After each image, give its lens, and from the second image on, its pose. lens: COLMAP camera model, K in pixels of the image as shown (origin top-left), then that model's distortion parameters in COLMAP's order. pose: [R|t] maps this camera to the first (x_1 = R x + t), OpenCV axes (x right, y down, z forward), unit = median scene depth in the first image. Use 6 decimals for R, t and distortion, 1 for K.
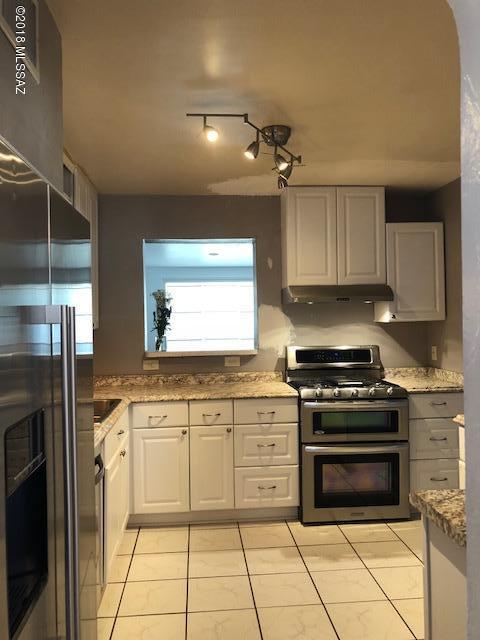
lens RADIAL K [[509.5, 0, 240.0], [0, 509.5, 320.0], [0, 0, 1]] dist [0.007762, -0.054717]
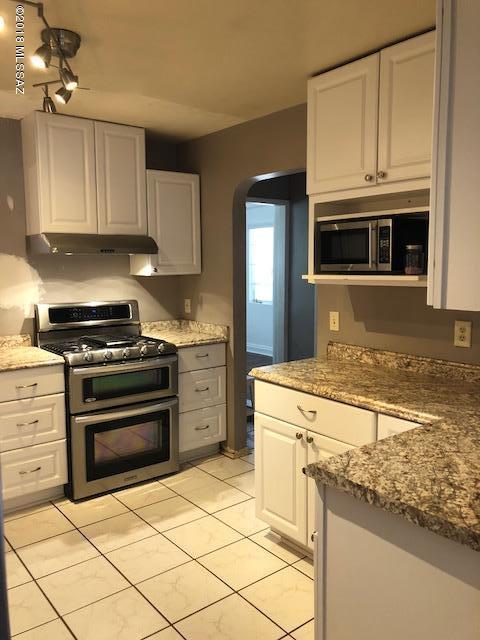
lens RADIAL K [[509.5, 0, 240.0], [0, 509.5, 320.0], [0, 0, 1]] dist [0.007762, -0.054717]
pose [[0.830197, -0.051845, 0.555054, -0.113538], [-0.005416, 0.994869, 0.101027, -0.011698], [-0.557444, -0.086879, 0.825656, 0.118328]]
